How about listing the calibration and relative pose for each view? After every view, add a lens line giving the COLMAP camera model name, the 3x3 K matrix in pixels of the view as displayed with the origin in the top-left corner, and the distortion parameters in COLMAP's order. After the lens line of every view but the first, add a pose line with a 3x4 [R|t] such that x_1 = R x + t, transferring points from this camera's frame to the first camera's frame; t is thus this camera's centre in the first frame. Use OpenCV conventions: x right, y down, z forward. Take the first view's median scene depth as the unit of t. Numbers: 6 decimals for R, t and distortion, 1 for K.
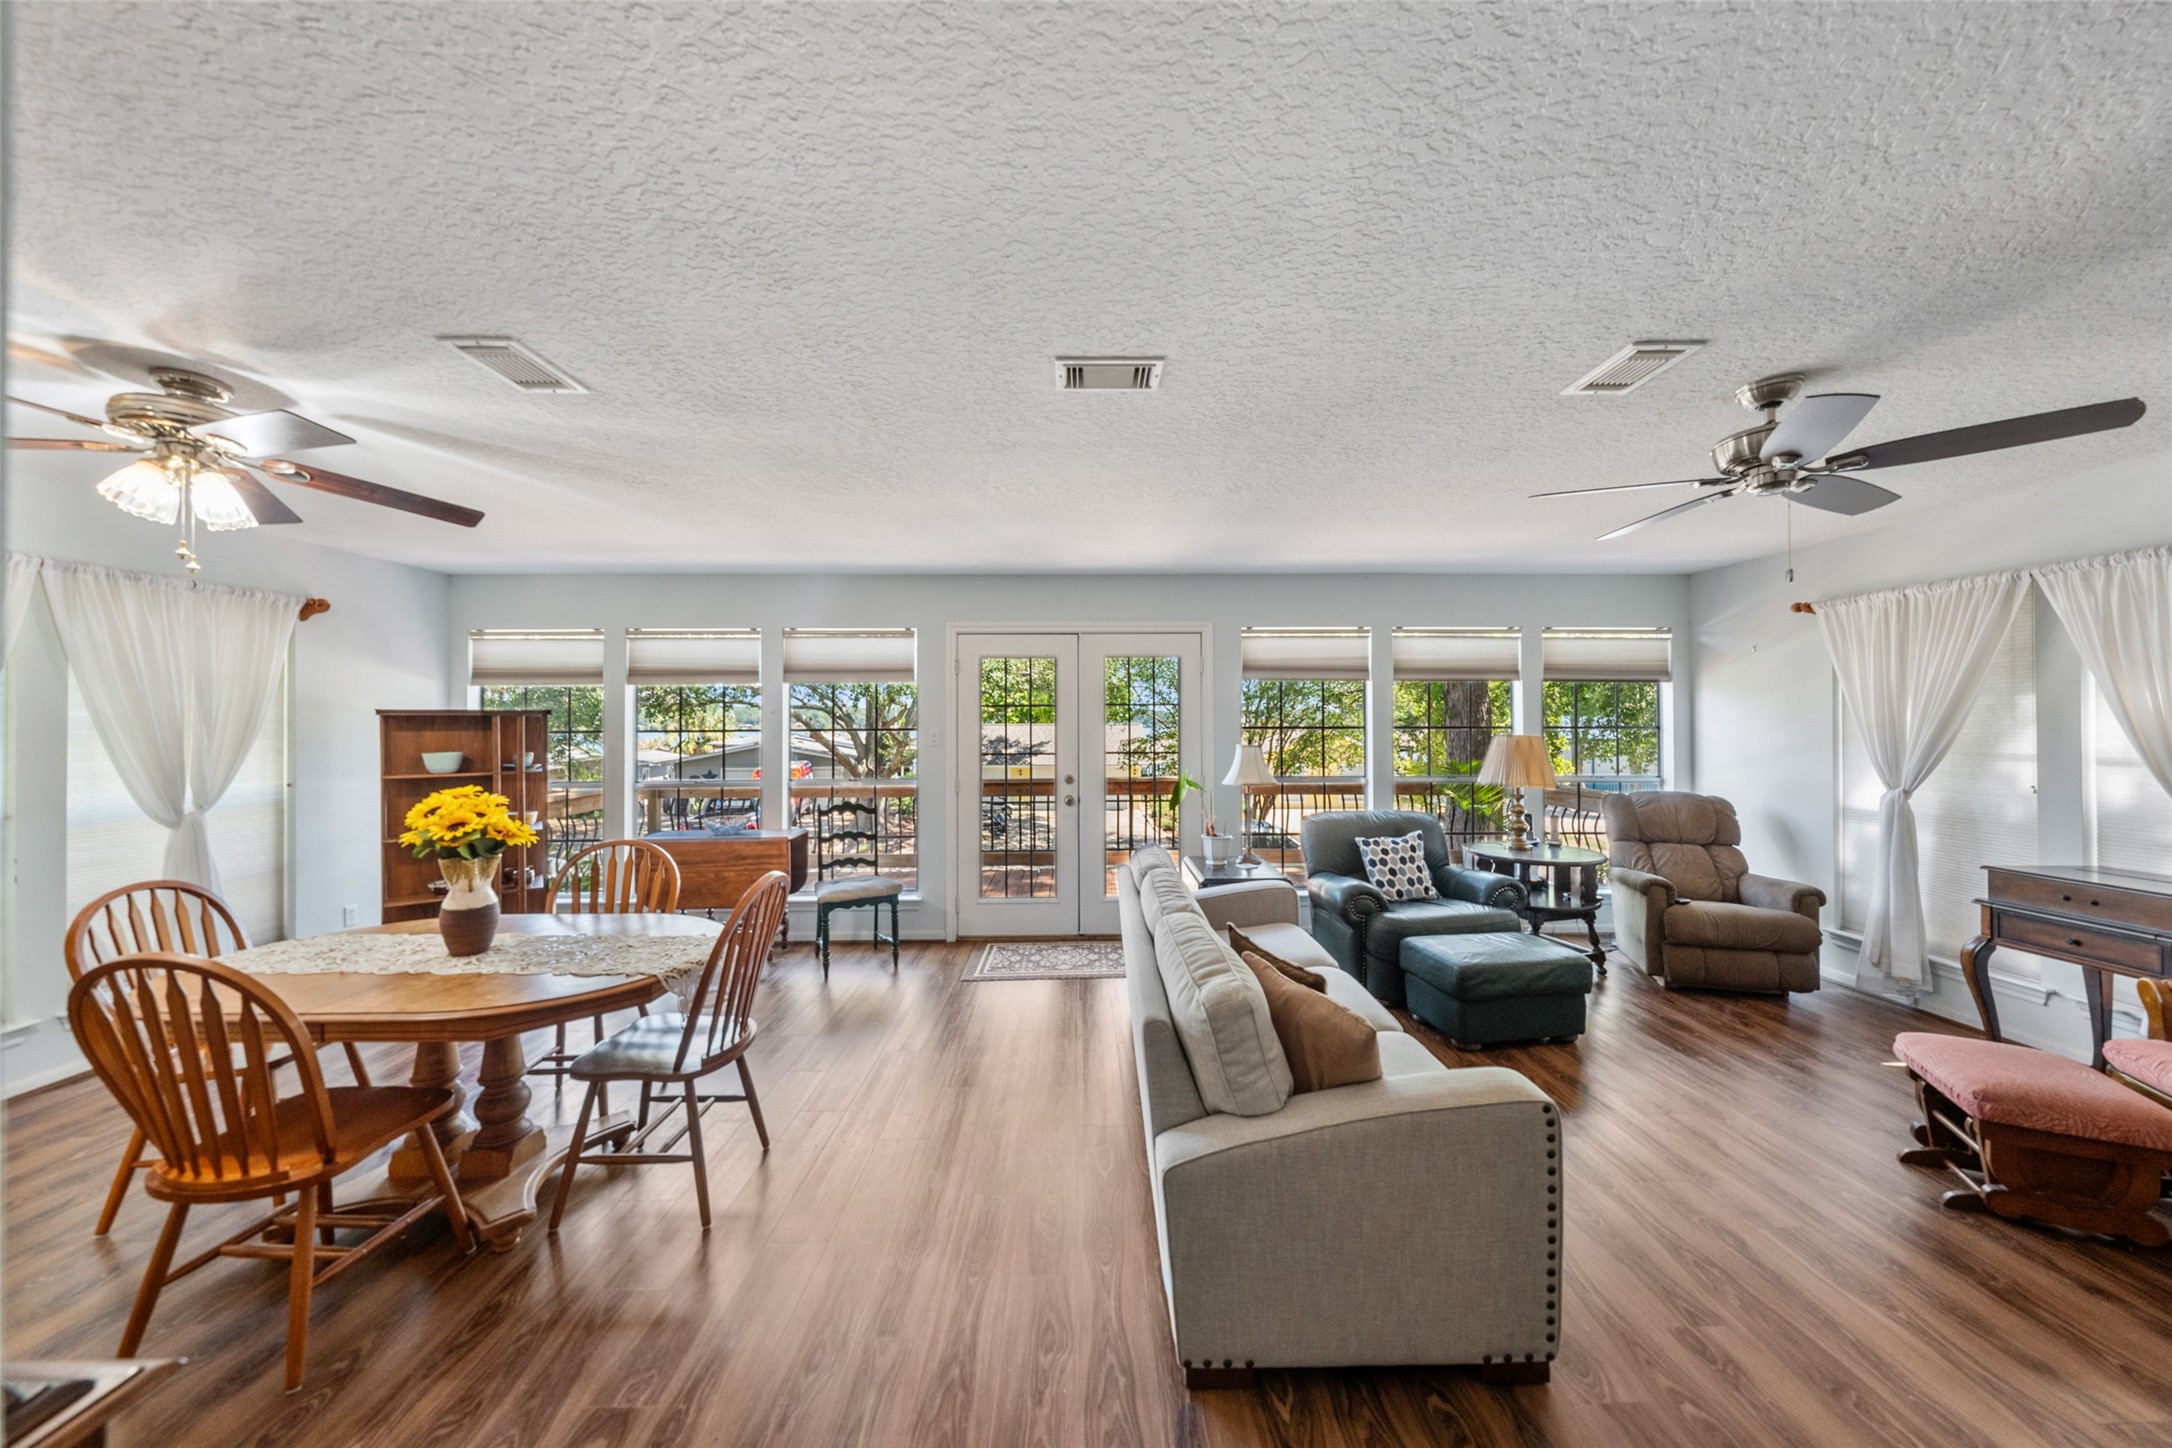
lens RADIAL K [[742.5, 0, 1096.6], [0, 742.5, 717.5], [0, 0, 1]] dist [-0.007119, 0.000724]
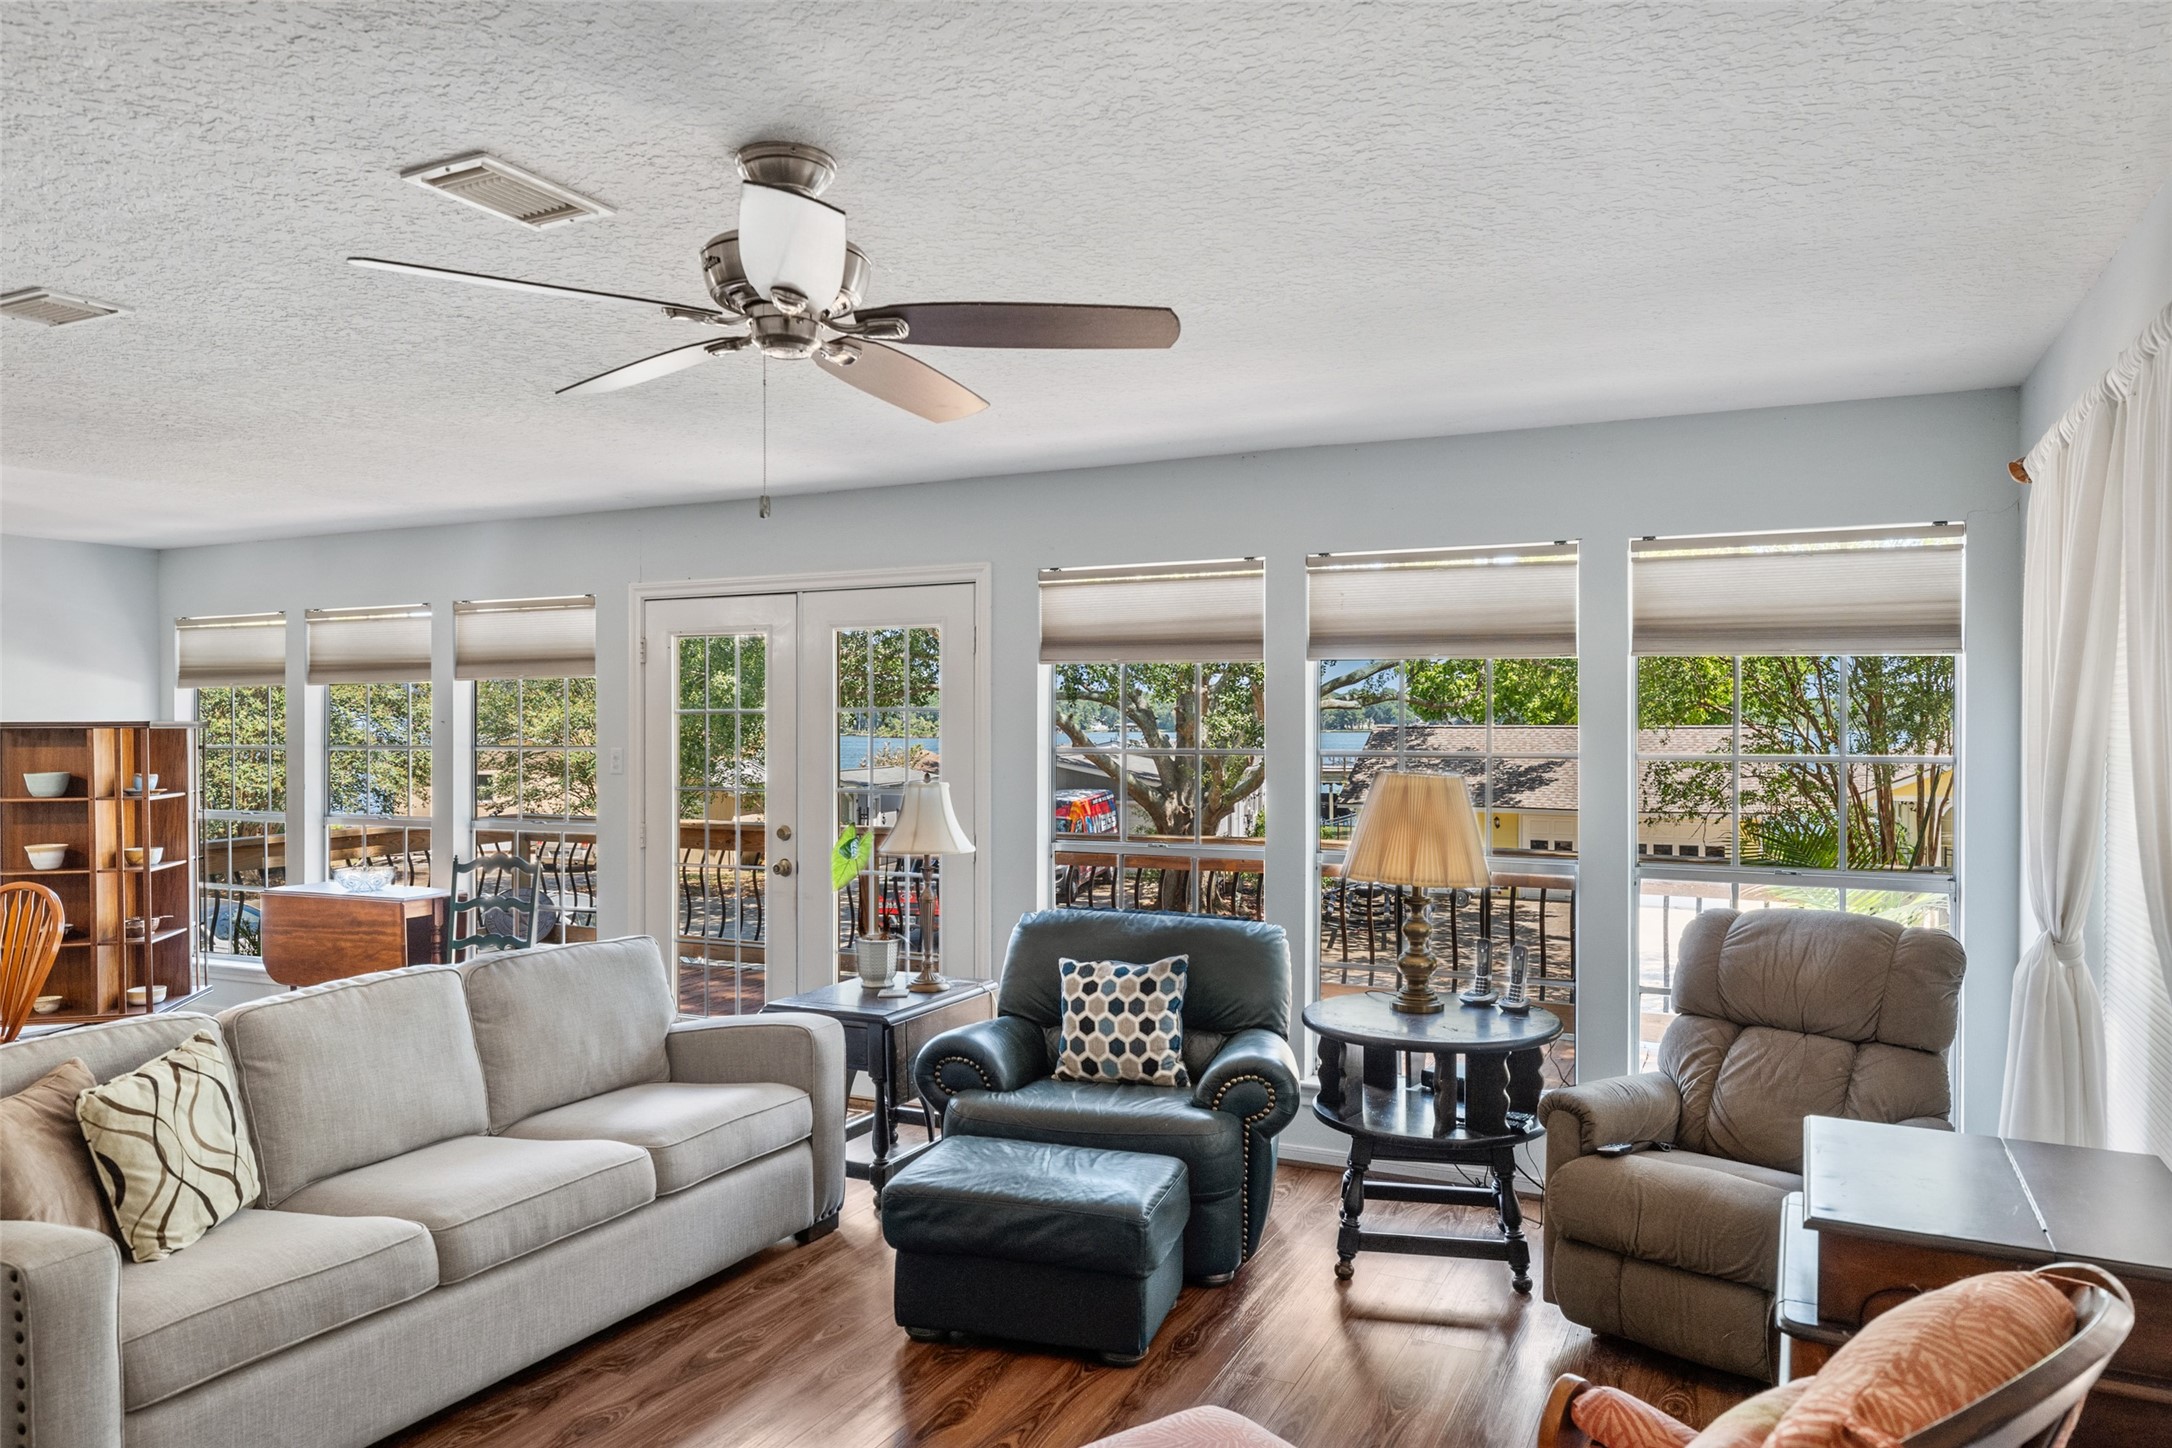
lens RADIAL K [[1443.4, 0, 1079.0], [0, 1443.4, 739.8], [0, 0, 1]] dist [-0.003177, 0.002260]
pose [[0.890624, 0.007405, -0.454679, 1.117643], [0.001857, 0.999800, 0.019920, -0.025311], [0.454736, -0.018586, 0.890432, 0.089457]]
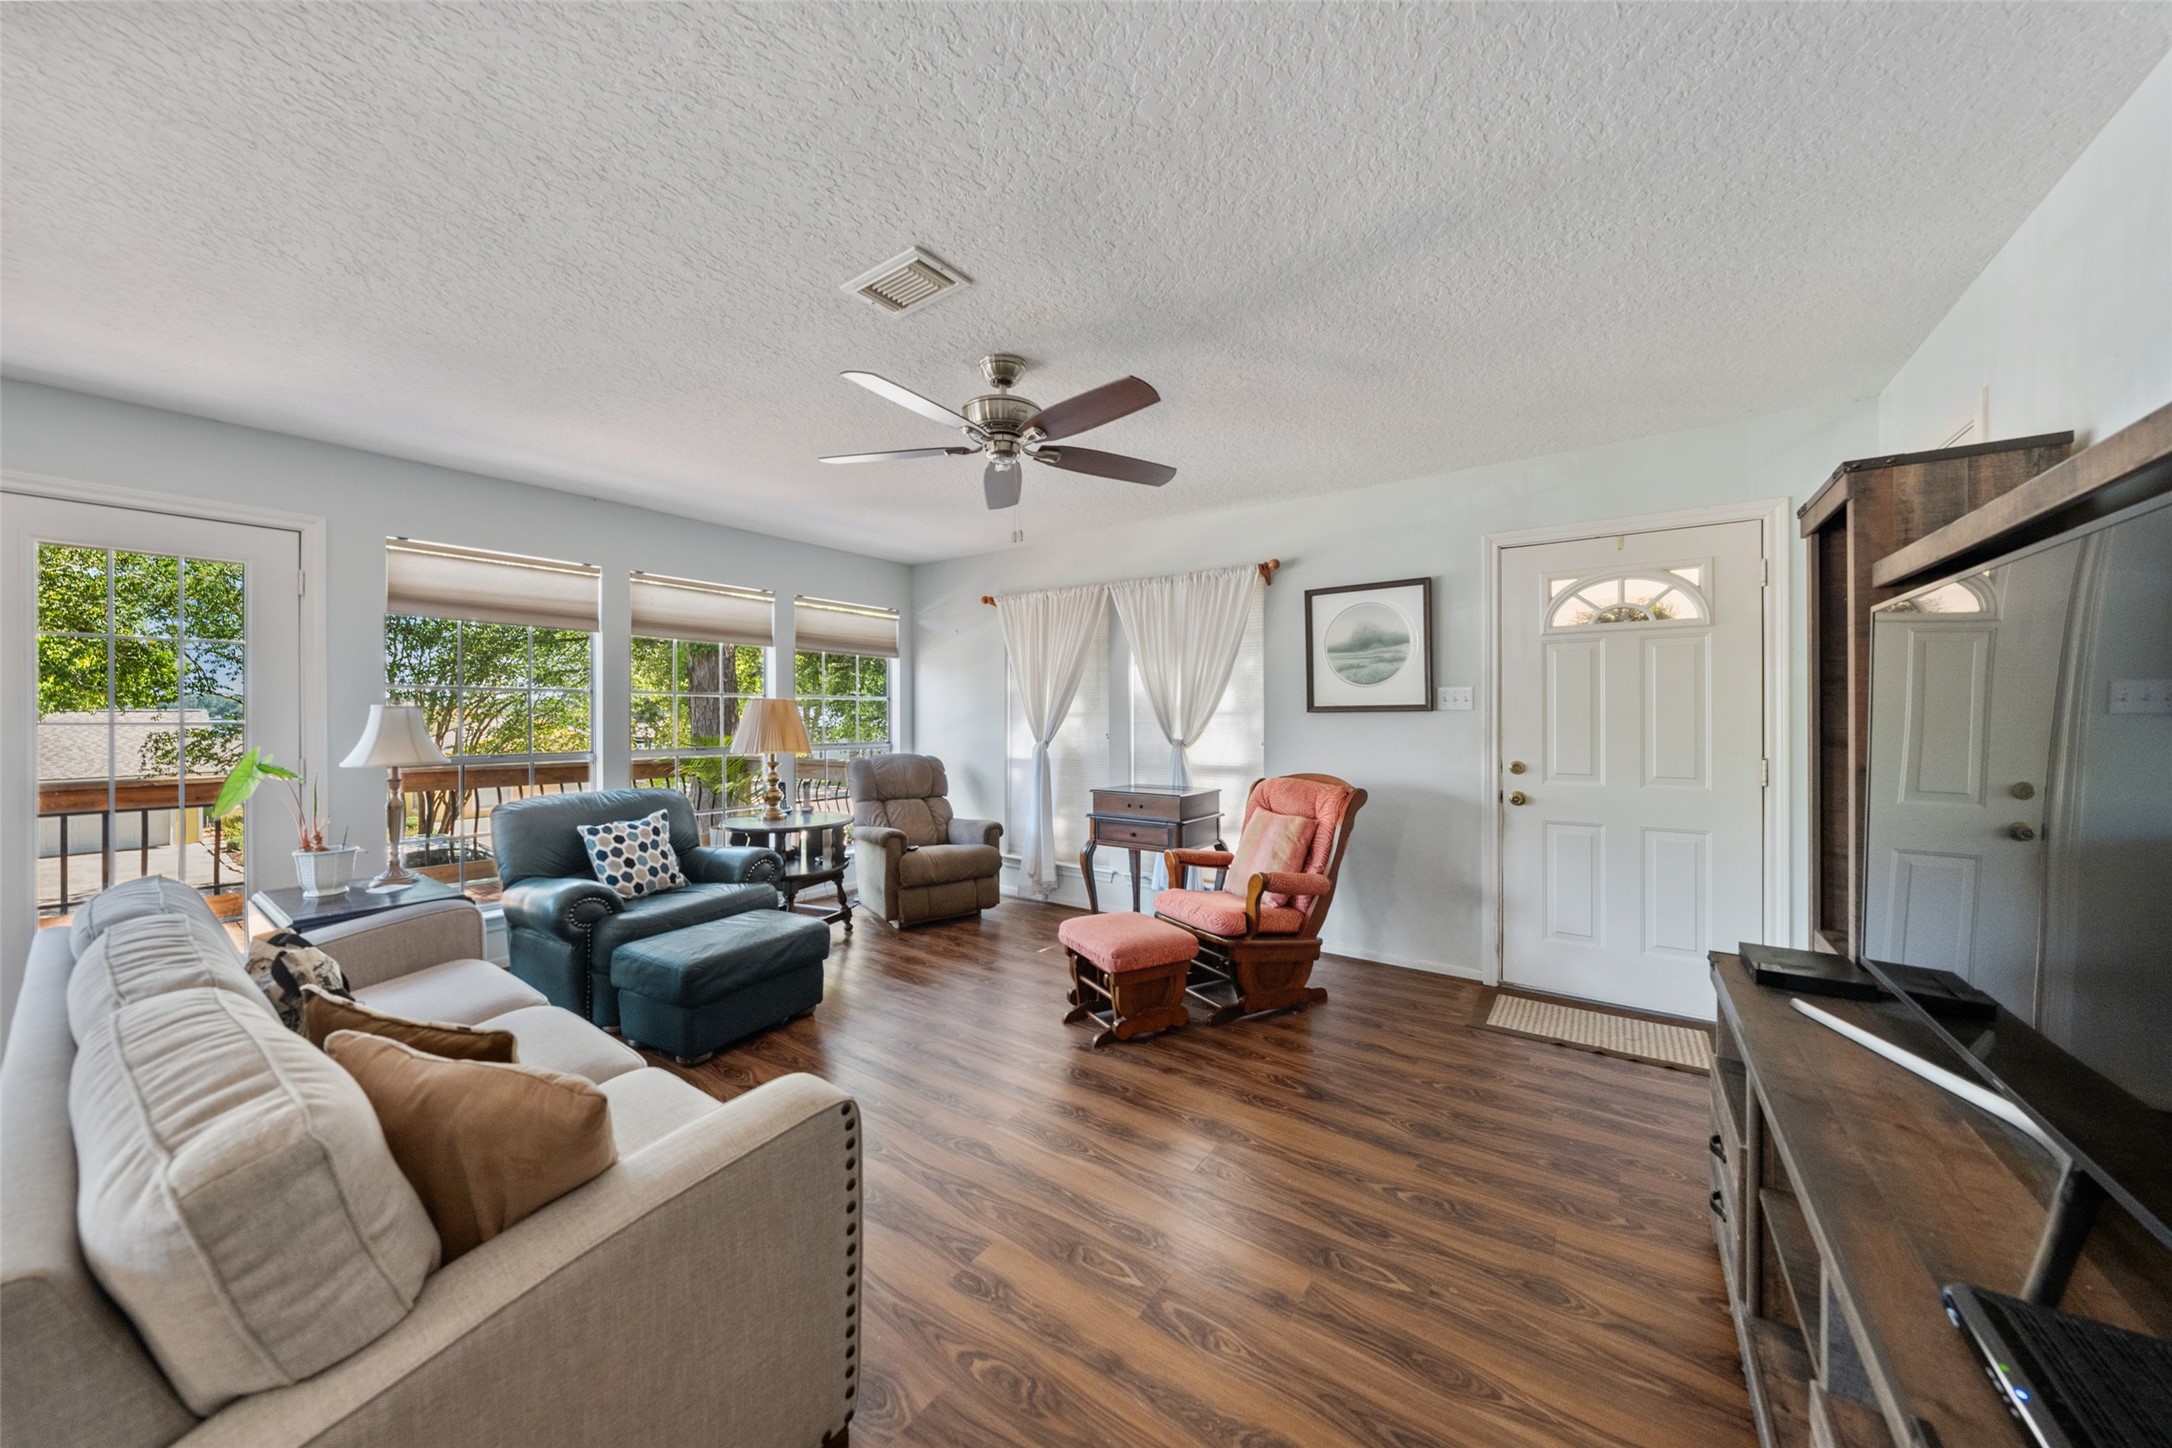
lens RADIAL K [[742.5, 0, 1077.2], [0, 742.5, 715.8], [0, 0, 1]] dist [-0.007119, 0.000724]
pose [[0.601722, 0.001459, 0.798705, 0.061543], [-0.009242, 0.999944, 0.005137, 0.050402], [-0.798652, -0.010473, 0.601701, 0.162143]]
